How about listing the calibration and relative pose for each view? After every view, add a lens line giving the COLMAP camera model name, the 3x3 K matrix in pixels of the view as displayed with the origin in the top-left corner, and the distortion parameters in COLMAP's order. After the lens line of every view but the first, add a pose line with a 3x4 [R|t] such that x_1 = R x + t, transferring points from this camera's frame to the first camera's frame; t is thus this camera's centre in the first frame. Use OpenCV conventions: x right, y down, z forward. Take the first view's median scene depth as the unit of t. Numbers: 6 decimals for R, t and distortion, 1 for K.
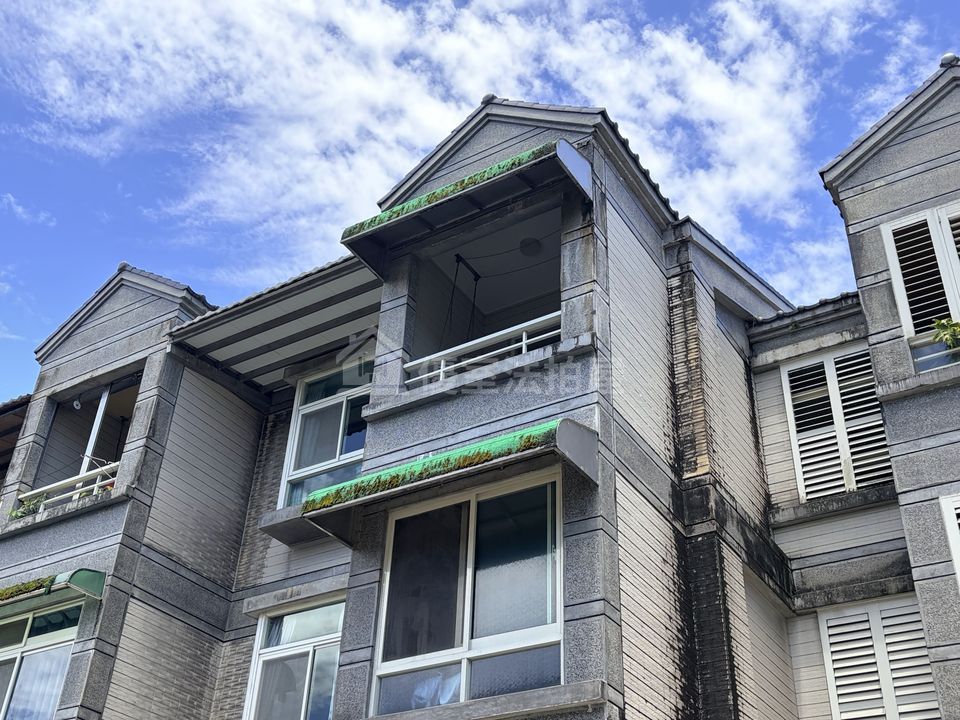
lens RADIAL K [[1106.1, 0, 474.2], [0, 1106.1, 367.8], [0, 0, 1]] dist [0.018132, 0.000000]
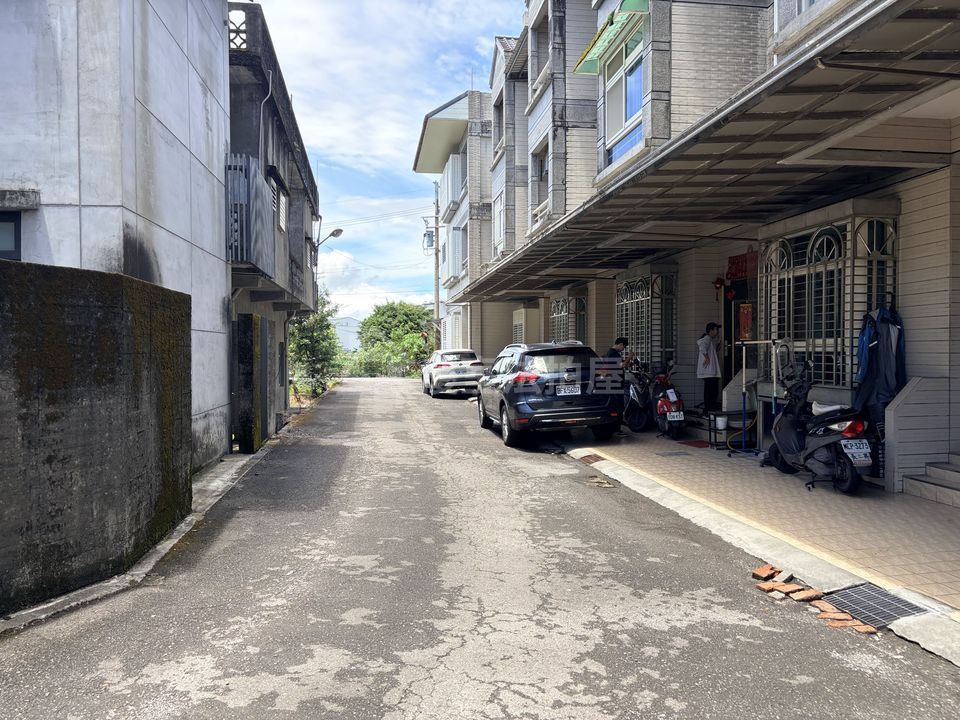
lens RADIAL K [[718.1, 0, 471.8], [0, 718.1, 362.2], [0, 0, 1]] dist [0.023149, 0.005673]
pose [[0.647596, -0.029781, -0.761402, 0.242678], [0.465564, 0.806498, 0.364432, 0.167035], [0.603216, -0.590486, 0.536150, 0.176414]]
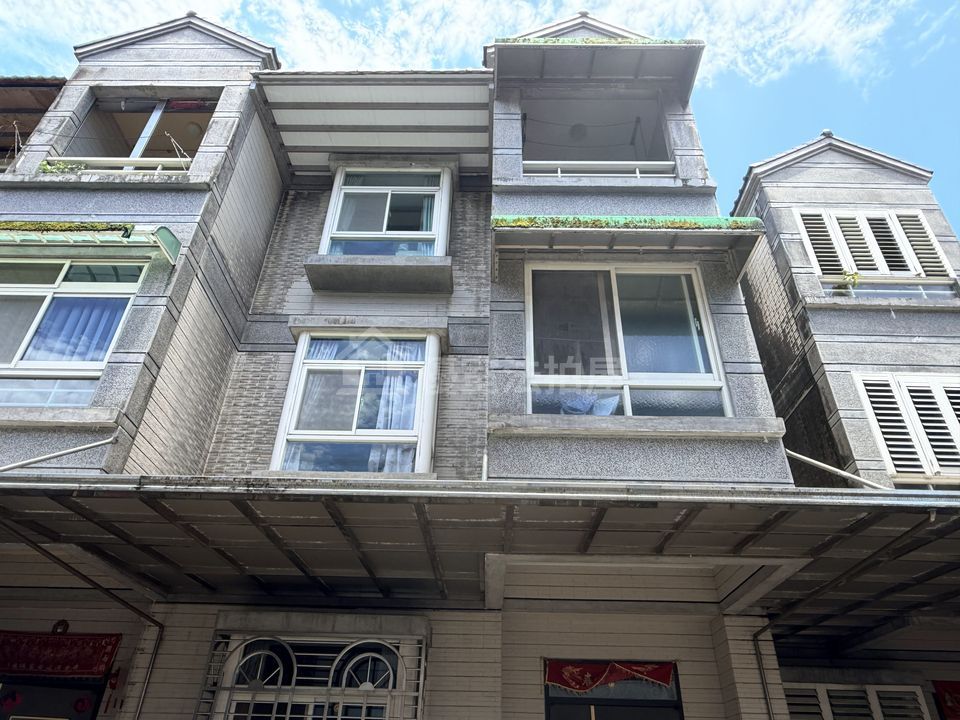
lens RADIAL K [[632.6, 0, 480.2], [0, 632.6, 365.3], [0, 0, 1]] dist [-0.009204, 0.003118]
pose [[0.850963, 0.277226, 0.446103, -0.426800], [-0.294158, 0.955205, -0.032482, 0.300553], [-0.435124, -0.103584, 0.894392, 0.464528]]
